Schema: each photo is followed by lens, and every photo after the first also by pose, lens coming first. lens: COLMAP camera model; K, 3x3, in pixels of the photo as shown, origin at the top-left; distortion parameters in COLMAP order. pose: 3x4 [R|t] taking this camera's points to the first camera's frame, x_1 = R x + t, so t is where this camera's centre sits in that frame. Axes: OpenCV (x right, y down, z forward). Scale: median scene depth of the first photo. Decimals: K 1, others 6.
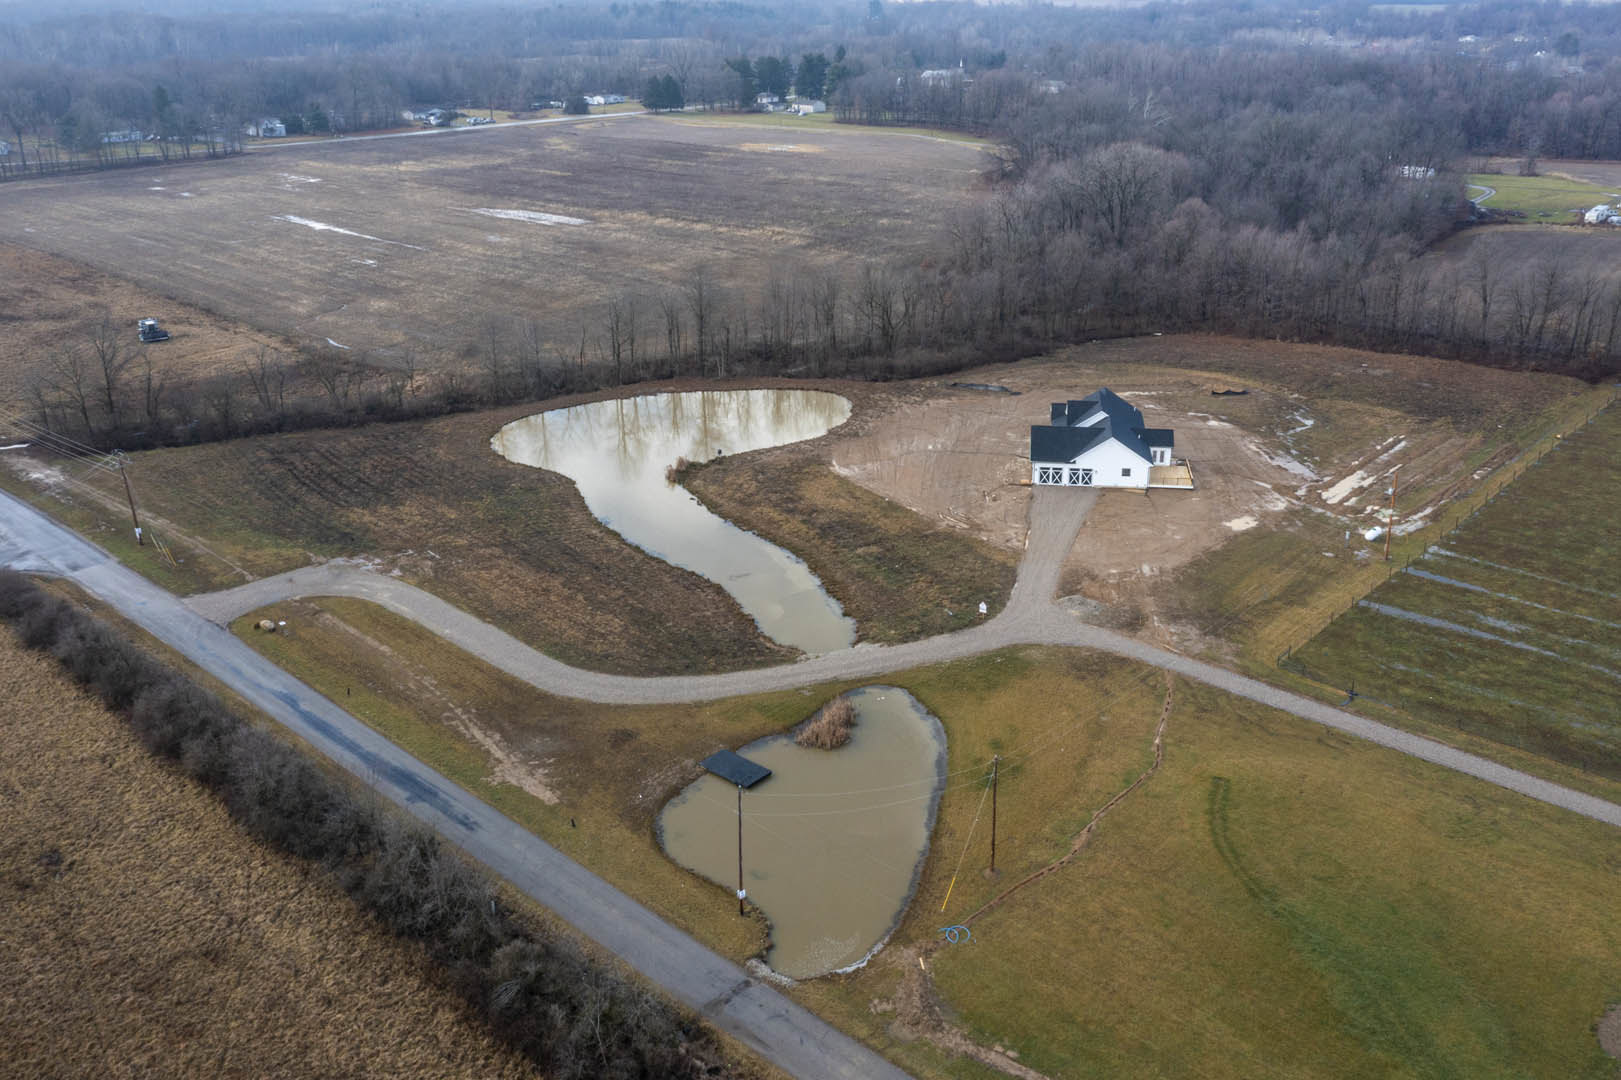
lens RADIAL K [[1377.3, 0, 811.2], [0, 1377.3, 543.7], [0, 0, 1]] dist [-0.009315, 0.031430]
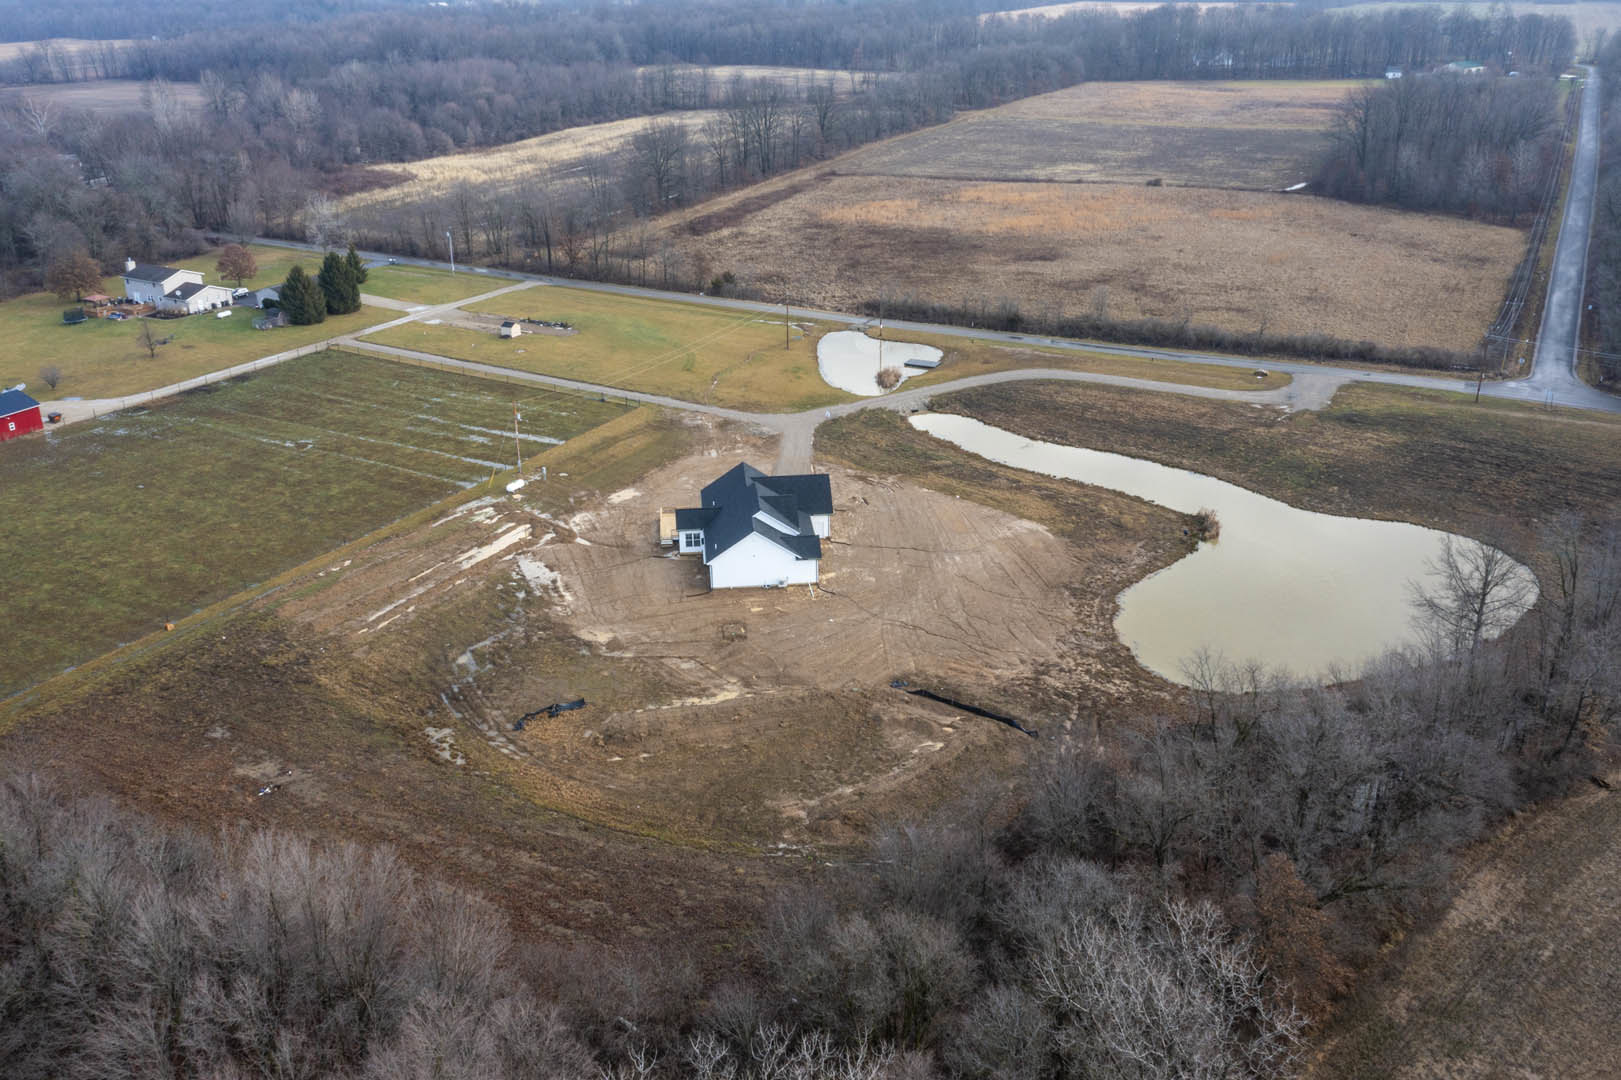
lens RADIAL K [[1377.3, 0, 802.1], [0, 1377.3, 538.3], [0, 0, 1]] dist [-0.009315, 0.031430]
pose [[-0.969718, 0.121508, -0.211854, 0.413971], [-0.067883, 0.699170, 0.711726, -0.780827], [0.234602, 0.704555, -0.669750, 1.798692]]
